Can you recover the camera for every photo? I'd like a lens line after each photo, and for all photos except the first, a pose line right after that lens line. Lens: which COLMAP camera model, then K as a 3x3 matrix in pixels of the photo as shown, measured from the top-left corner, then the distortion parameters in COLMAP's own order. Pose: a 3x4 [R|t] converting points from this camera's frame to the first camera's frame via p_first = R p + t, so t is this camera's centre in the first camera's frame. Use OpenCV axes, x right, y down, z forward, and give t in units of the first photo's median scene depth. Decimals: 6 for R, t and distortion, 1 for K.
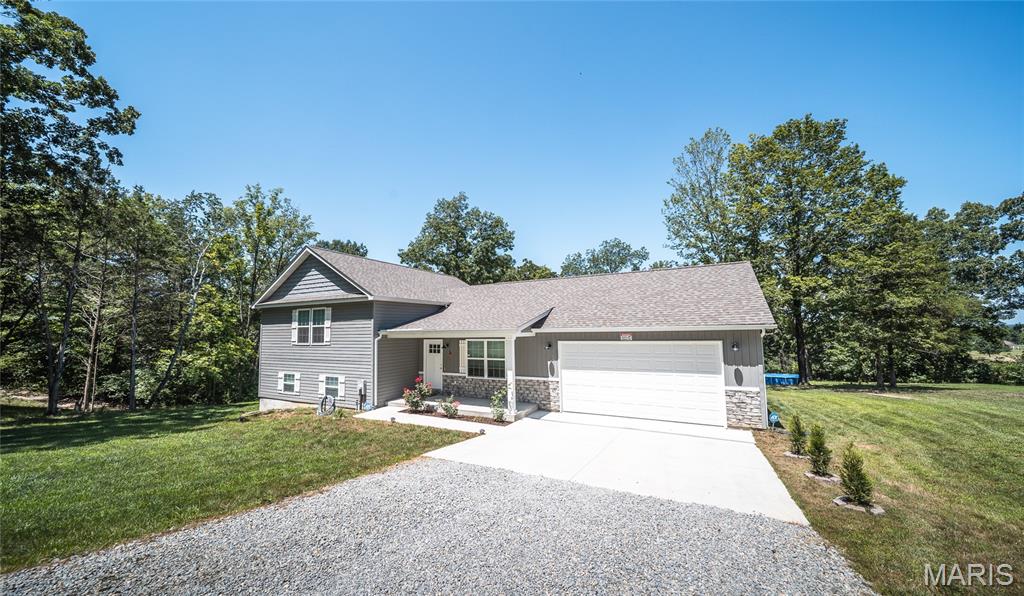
lens RADIAL K [[371.1, 0, 513.7], [0, 371.1, 293.6], [0, 0, 1]] dist [-0.001913, -0.000985]
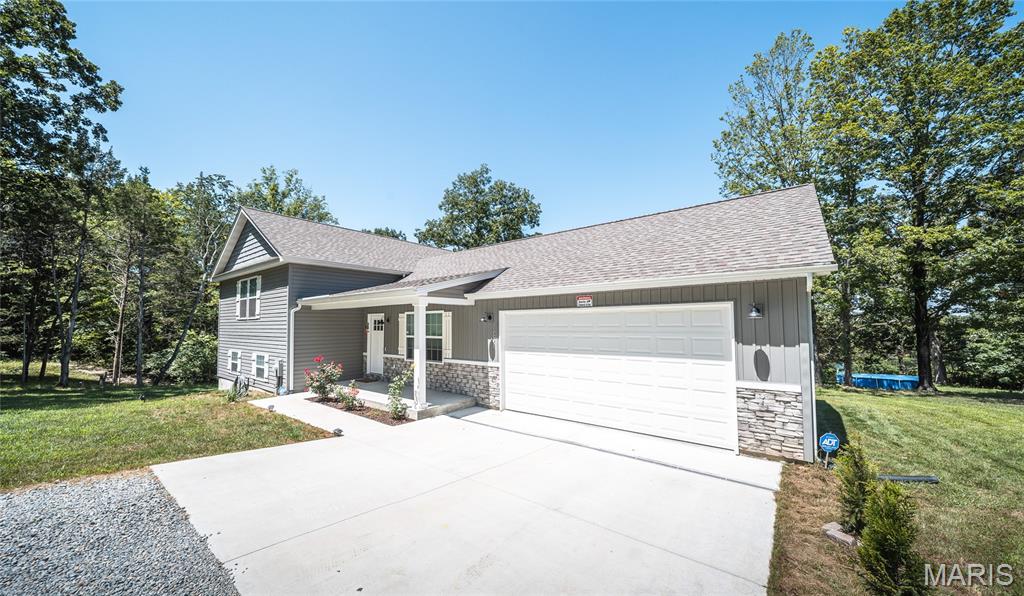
lens RADIAL K [[371.1, 0, 510.0], [0, 371.1, 302.6], [0, 0, 1]] dist [-0.001913, -0.000985]
pose [[0.979998, -0.003169, -0.198983, 0.216359], [0.010862, 0.999234, 0.037585, 0.066026], [0.198712, -0.038994, 0.979282, 0.238863]]
